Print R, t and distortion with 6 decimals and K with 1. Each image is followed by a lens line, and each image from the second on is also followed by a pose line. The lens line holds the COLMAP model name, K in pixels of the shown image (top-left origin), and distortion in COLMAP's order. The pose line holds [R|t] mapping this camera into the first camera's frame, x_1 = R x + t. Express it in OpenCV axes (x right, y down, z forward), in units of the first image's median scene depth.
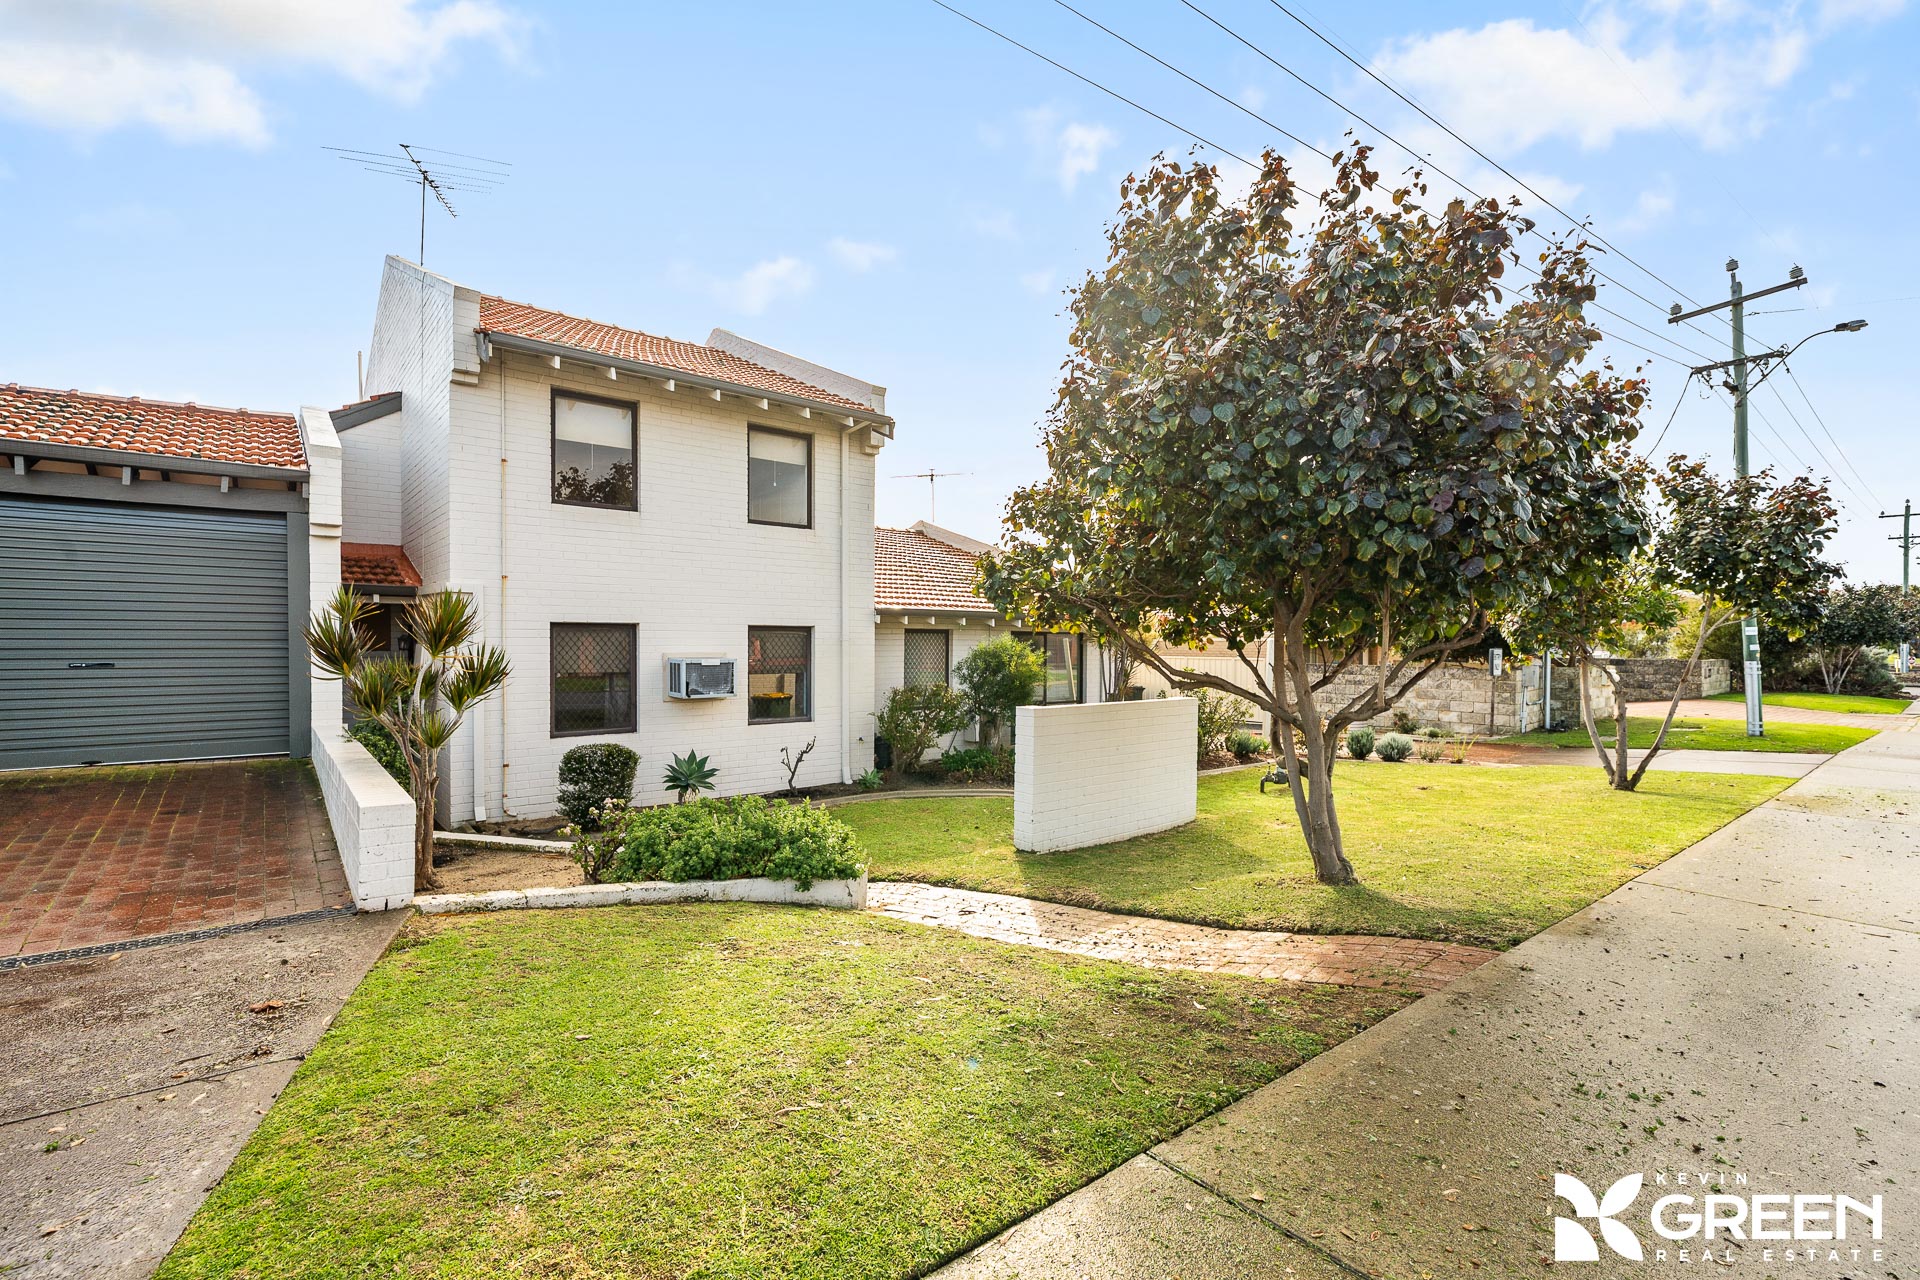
lens RADIAL K [[901.4, 0, 929.0], [0, 901.4, 649.9], [0, 0, 1]] dist [0.000737, -0.000029]
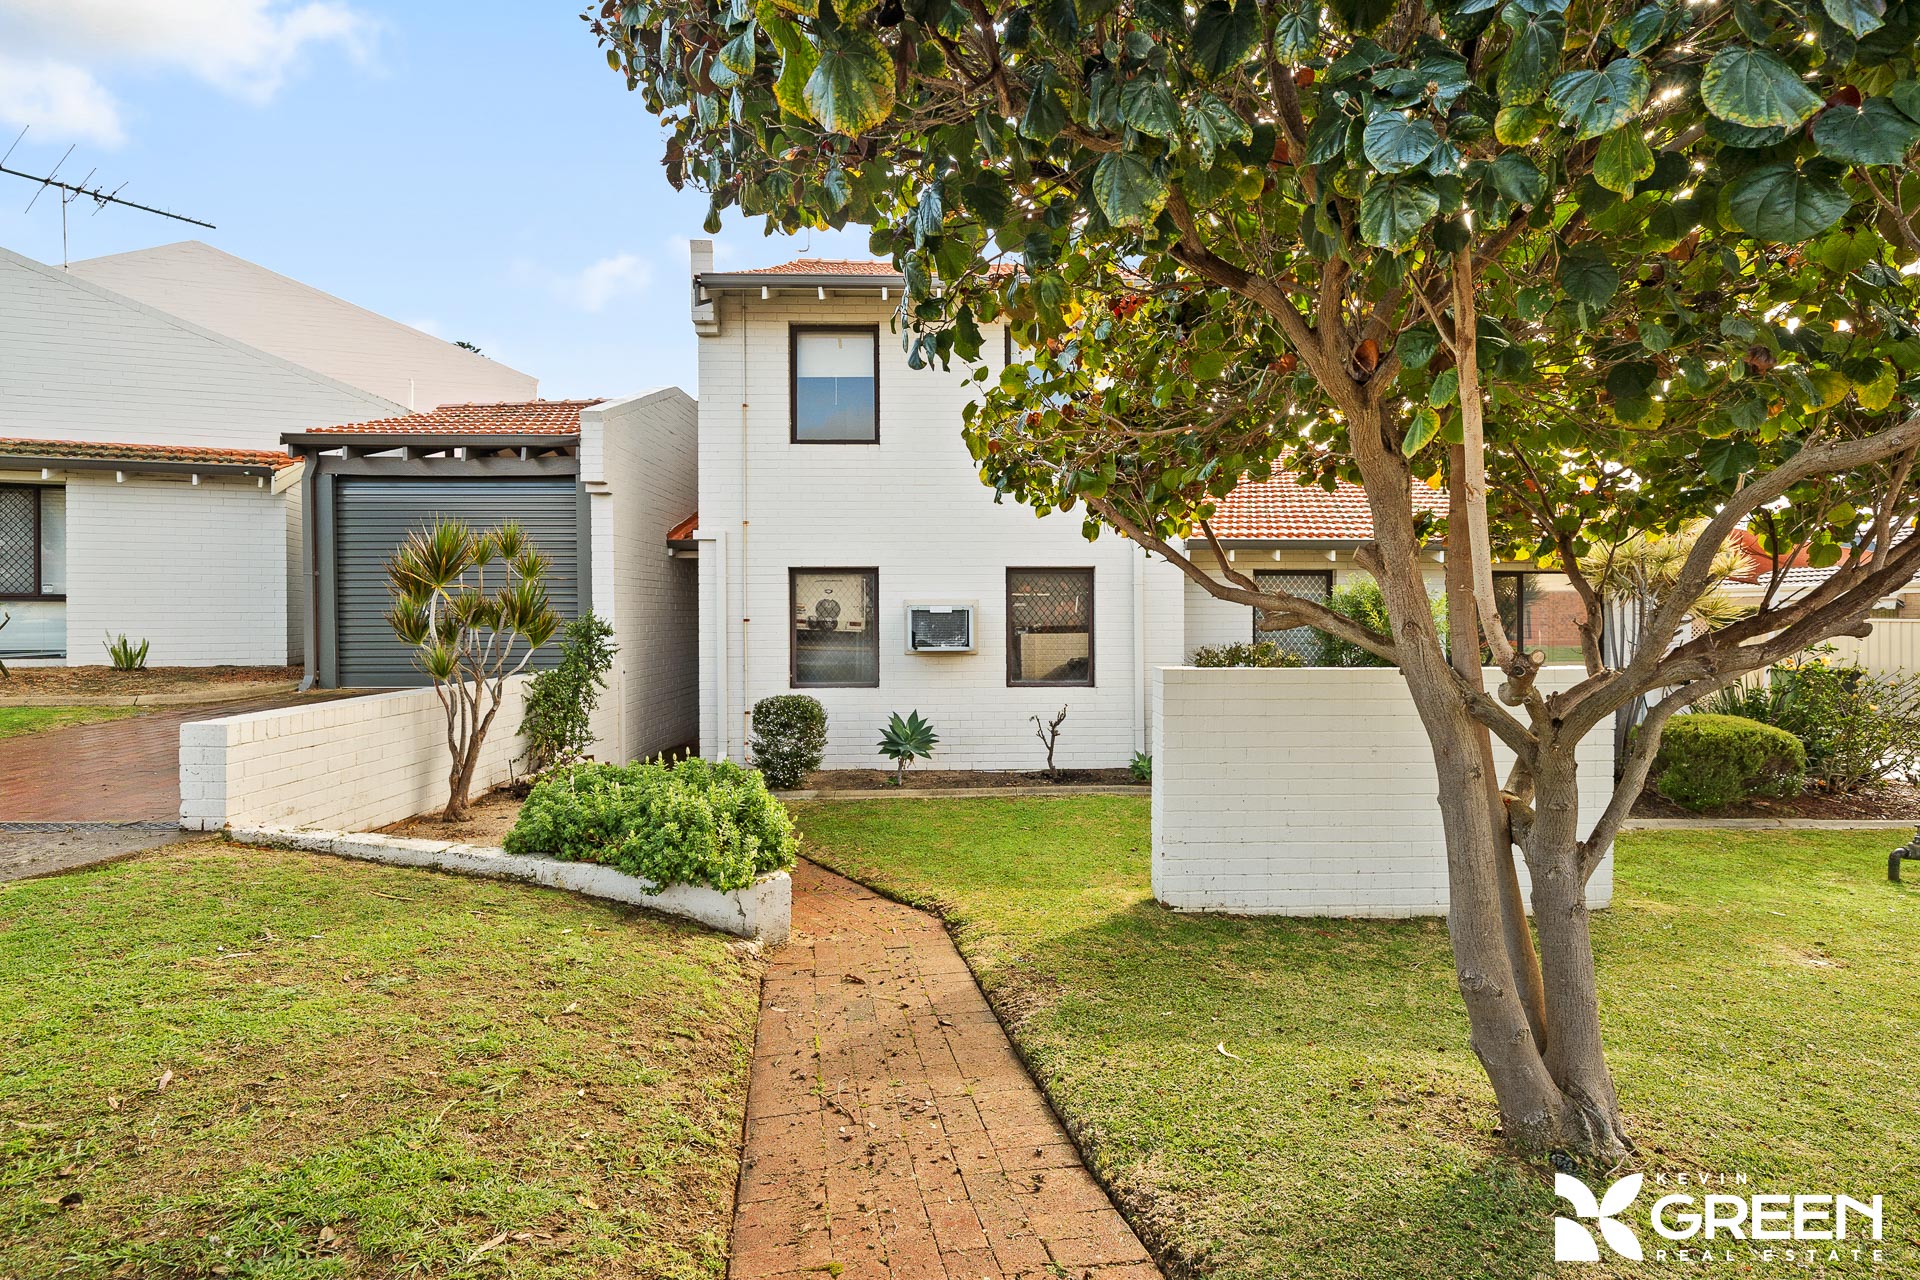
lens RADIAL K [[900.2, 0, 953.0], [0, 900.2, 610.6], [0, 0, 1]] dist [0.000191, 0.000067]
pose [[0.779273, -0.006819, -0.626648, 0.367297], [-0.003312, 0.999882, -0.014999, 0.033928], [0.626676, 0.013764, 0.779158, 0.418115]]
